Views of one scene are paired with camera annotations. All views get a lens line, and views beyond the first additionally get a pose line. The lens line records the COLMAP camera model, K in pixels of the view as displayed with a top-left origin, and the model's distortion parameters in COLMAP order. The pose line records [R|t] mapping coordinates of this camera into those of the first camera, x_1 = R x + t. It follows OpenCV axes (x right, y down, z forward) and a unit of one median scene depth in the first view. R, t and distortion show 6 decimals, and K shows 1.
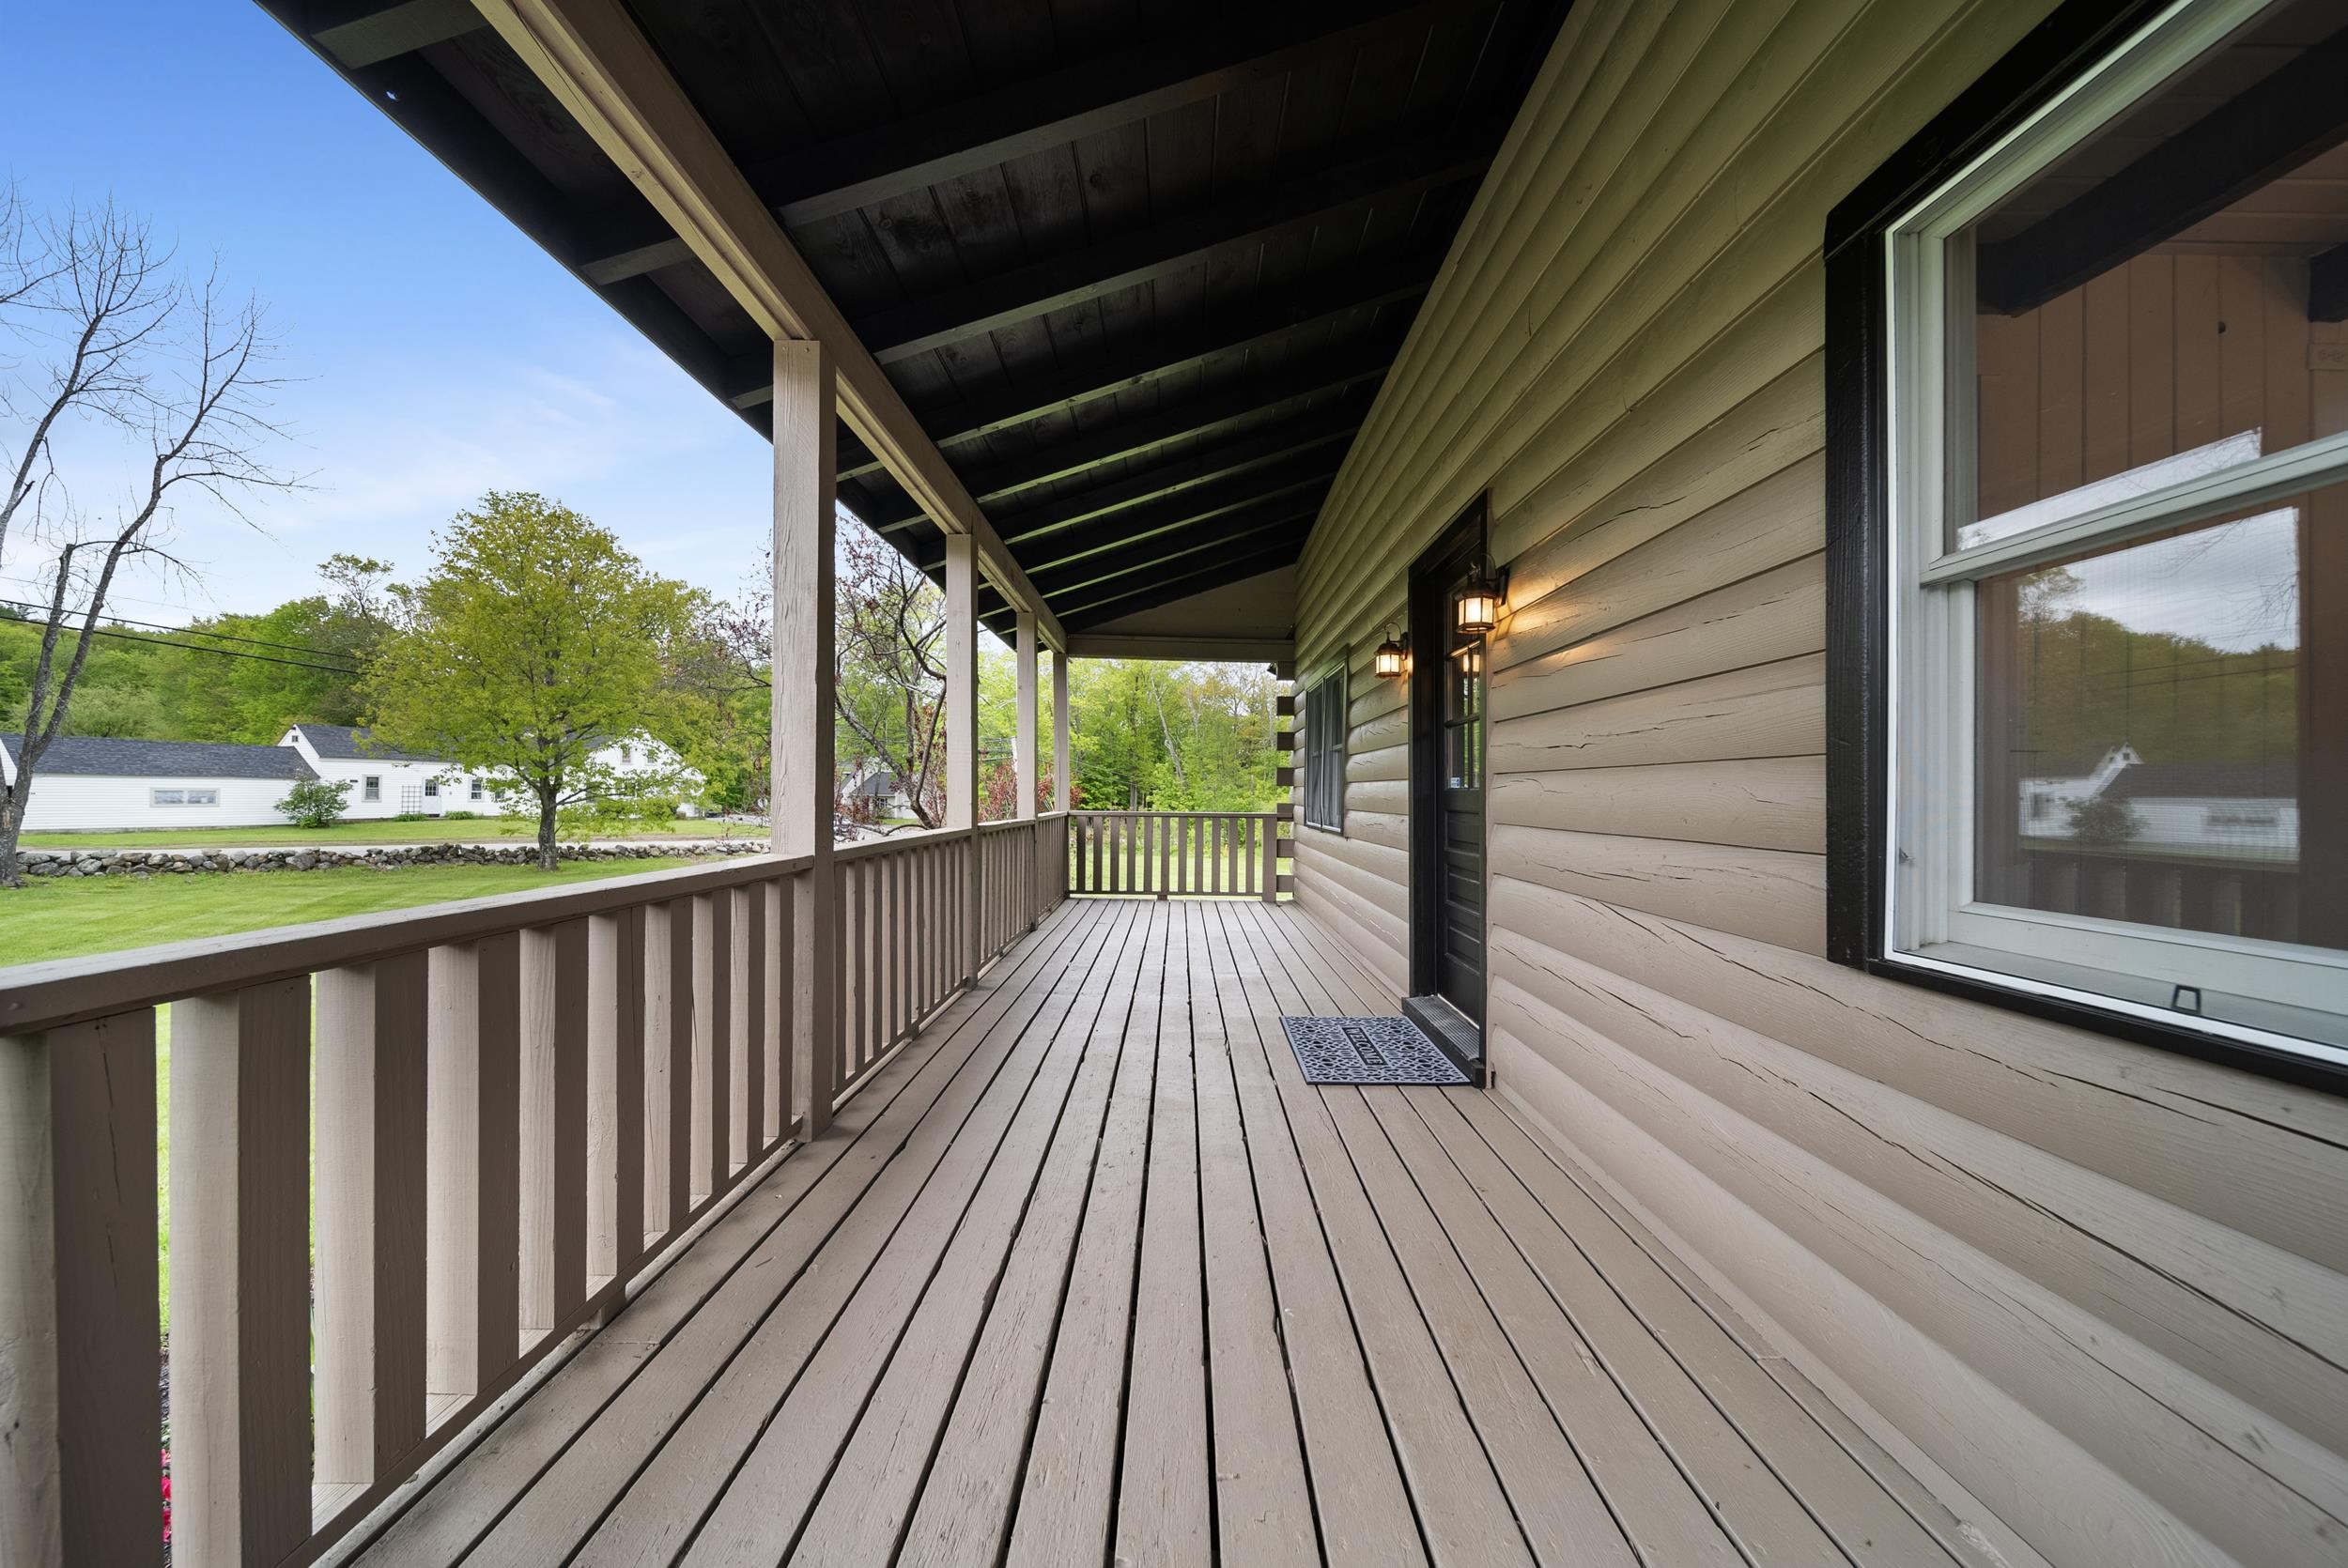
lens RADIAL K [[831.2, 0, 1178.0], [0, 831.2, 790.0], [0, 0, 1]] dist [-0.000420, -0.000734]
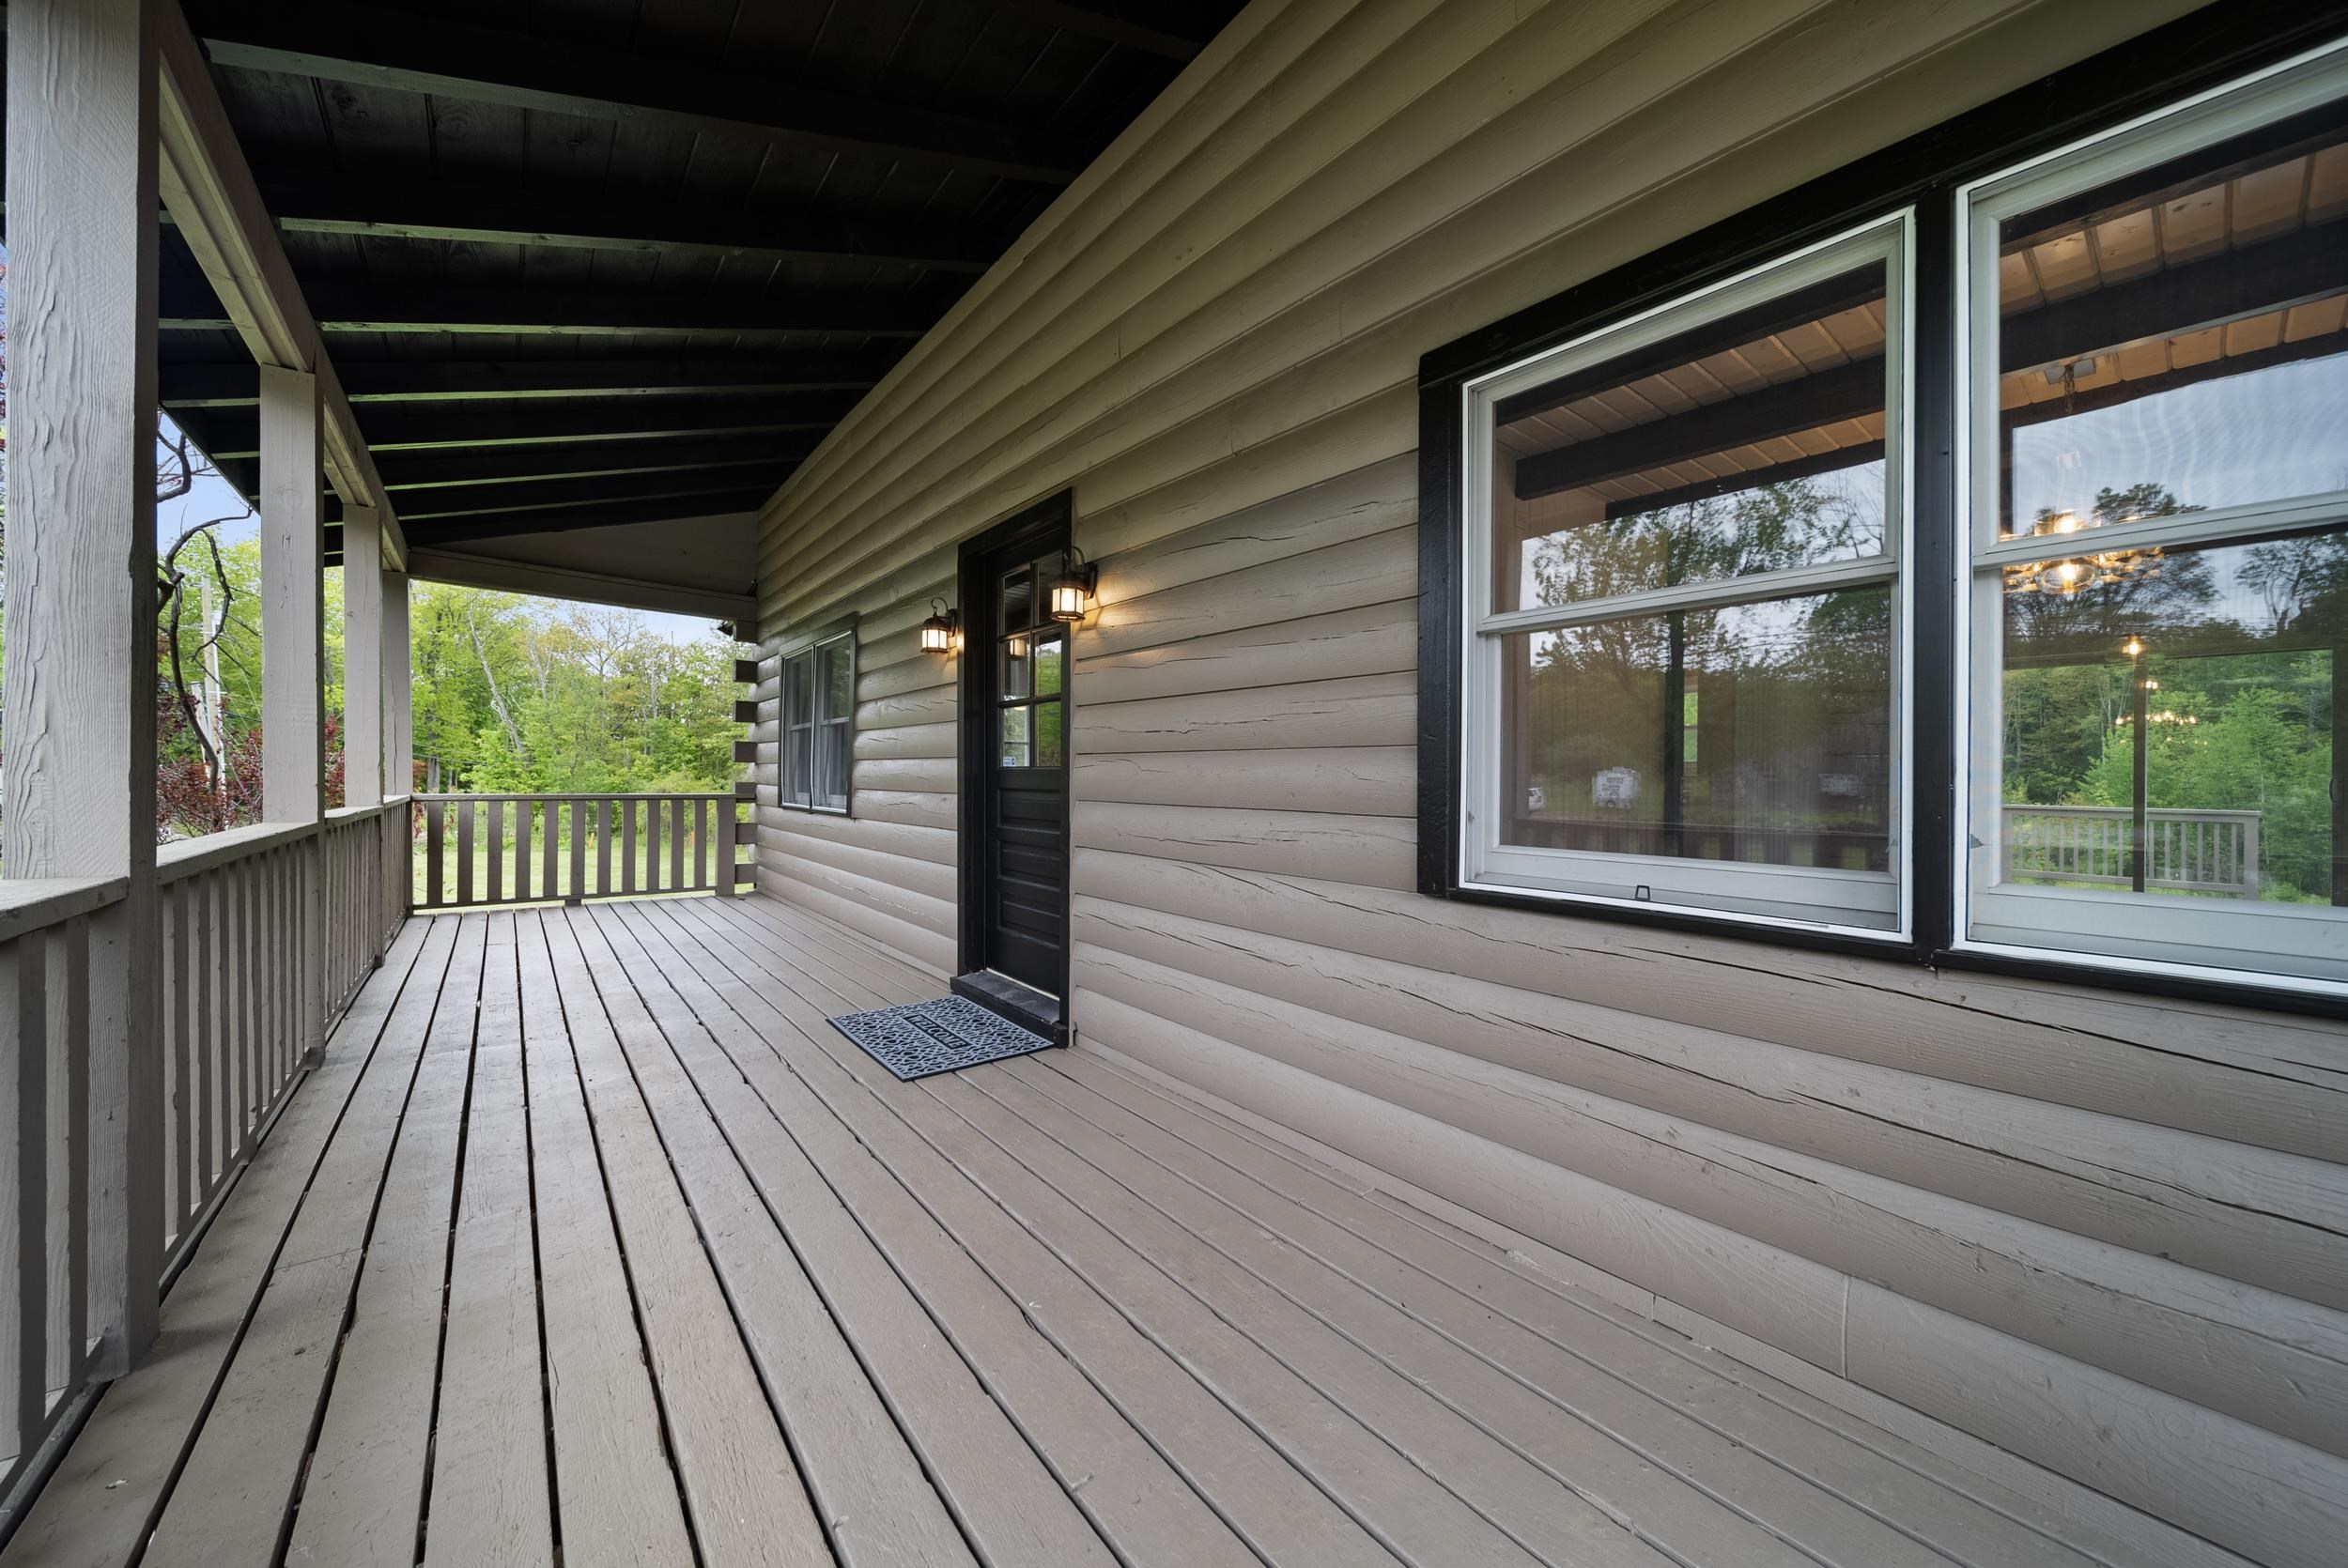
lens RADIAL K [[831.2, 0, 1176.7], [0, 831.2, 778.7], [0, 0, 1]] dist [-0.000420, -0.000734]
pose [[0.775549, -0.002133, 0.631284, -0.176363], [-0.005999, 0.999924, 0.010747, 0.000025], [-0.631259, -0.012122, 0.775477, 0.073919]]
